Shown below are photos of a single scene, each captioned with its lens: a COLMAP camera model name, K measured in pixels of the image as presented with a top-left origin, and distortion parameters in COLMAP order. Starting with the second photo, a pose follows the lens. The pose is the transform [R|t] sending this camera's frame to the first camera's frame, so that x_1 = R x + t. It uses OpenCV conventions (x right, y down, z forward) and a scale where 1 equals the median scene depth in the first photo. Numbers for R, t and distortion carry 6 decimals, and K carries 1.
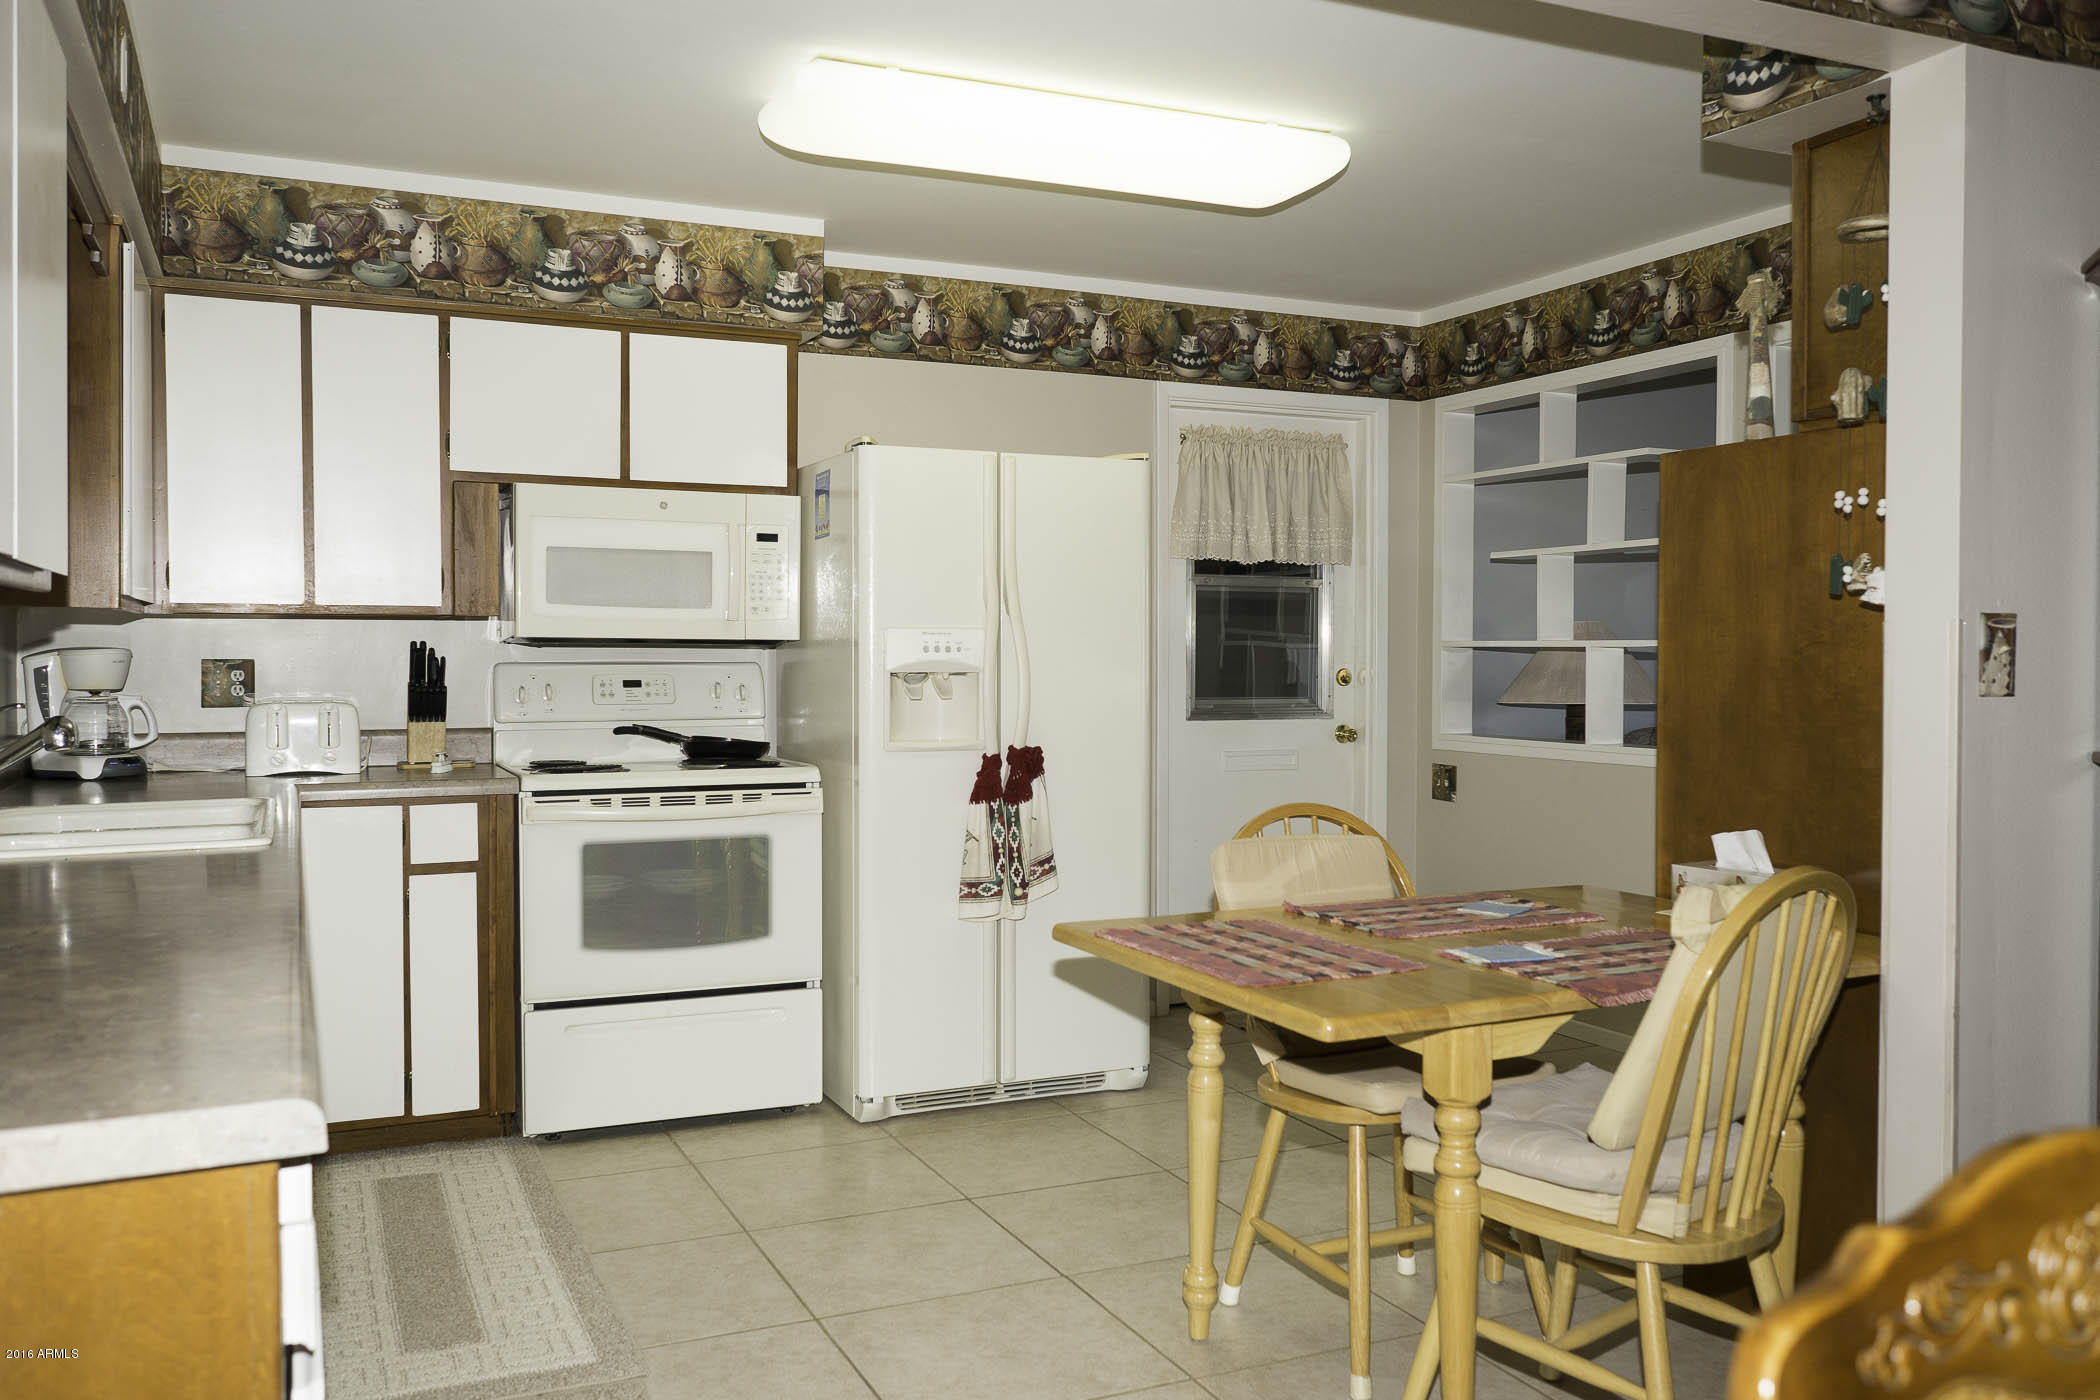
lens RADIAL K [[1702.2, 0, 1054.1], [0, 1702.2, 703.5], [0, 0, 1]] dist [0.001909, 0.008097]
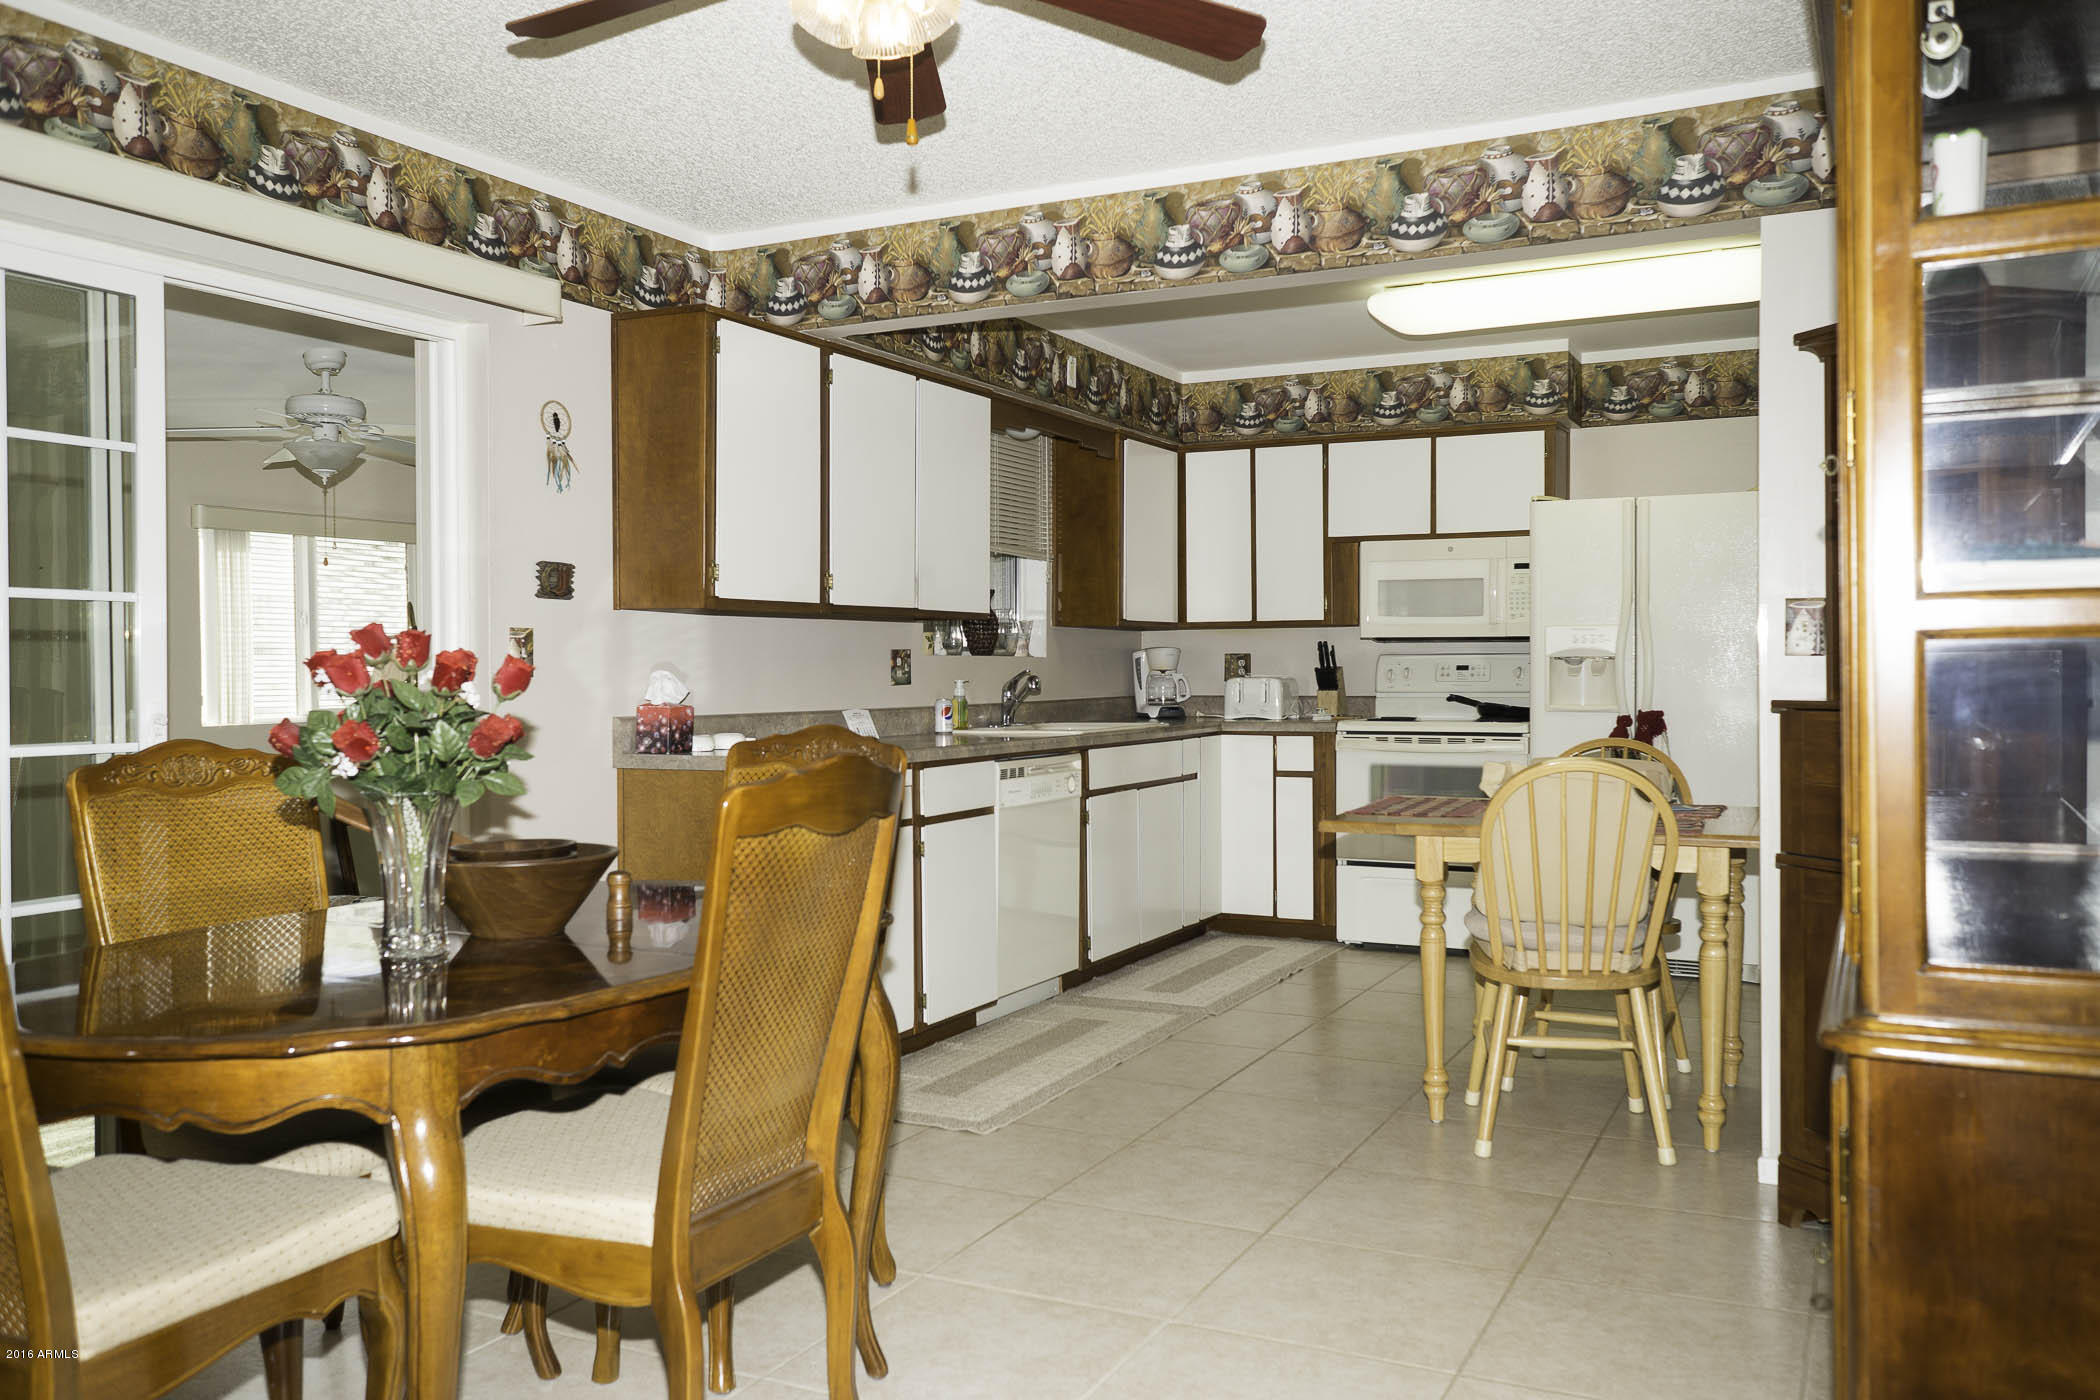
lens RADIAL K [[1702.2, 0, 1049.0], [0, 1702.2, 692.0], [0, 0, 1]] dist [0.001909, 0.008097]
pose [[0.625235, 0.006781, -0.780407, 0.750539], [-0.014752, 0.999886, -0.003131, 0.021893], [0.780297, 0.013470, 0.625264, -0.234027]]
